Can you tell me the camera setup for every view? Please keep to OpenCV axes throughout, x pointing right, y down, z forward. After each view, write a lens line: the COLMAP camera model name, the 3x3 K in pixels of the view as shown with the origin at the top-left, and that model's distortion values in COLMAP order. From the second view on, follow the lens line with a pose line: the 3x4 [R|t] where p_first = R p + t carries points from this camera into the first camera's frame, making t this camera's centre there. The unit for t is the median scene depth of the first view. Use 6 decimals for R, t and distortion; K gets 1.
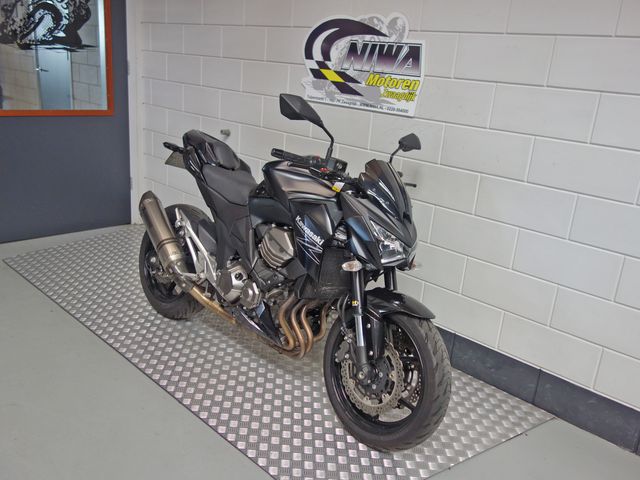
lens RADIAL K [[552.5, 0, 320.0], [0, 552.5, 240.0], [0, 0, 1]] dist [0.003222, 0.000787]
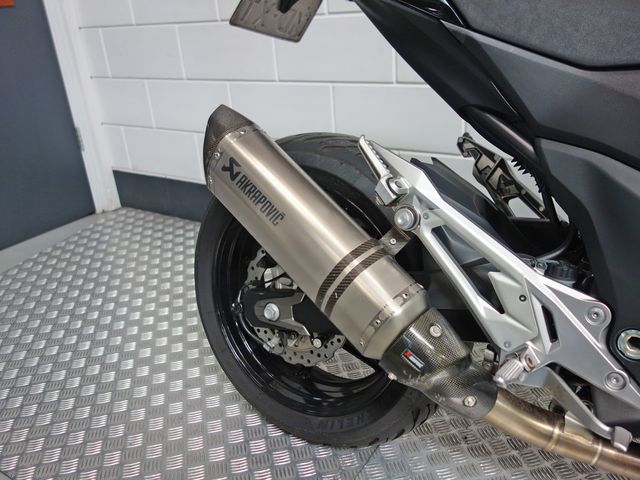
lens RADIAL K [[552.5, 0, 320.0], [0, 552.5, 240.0], [0, 0, 1]] dist [0.003222, 0.000787]
pose [[0.972499, -0.207576, 0.105634, -0.286713], [0.194826, 0.973540, 0.119424, -0.038352], [-0.127628, -0.095559, 0.987208, 0.643582]]
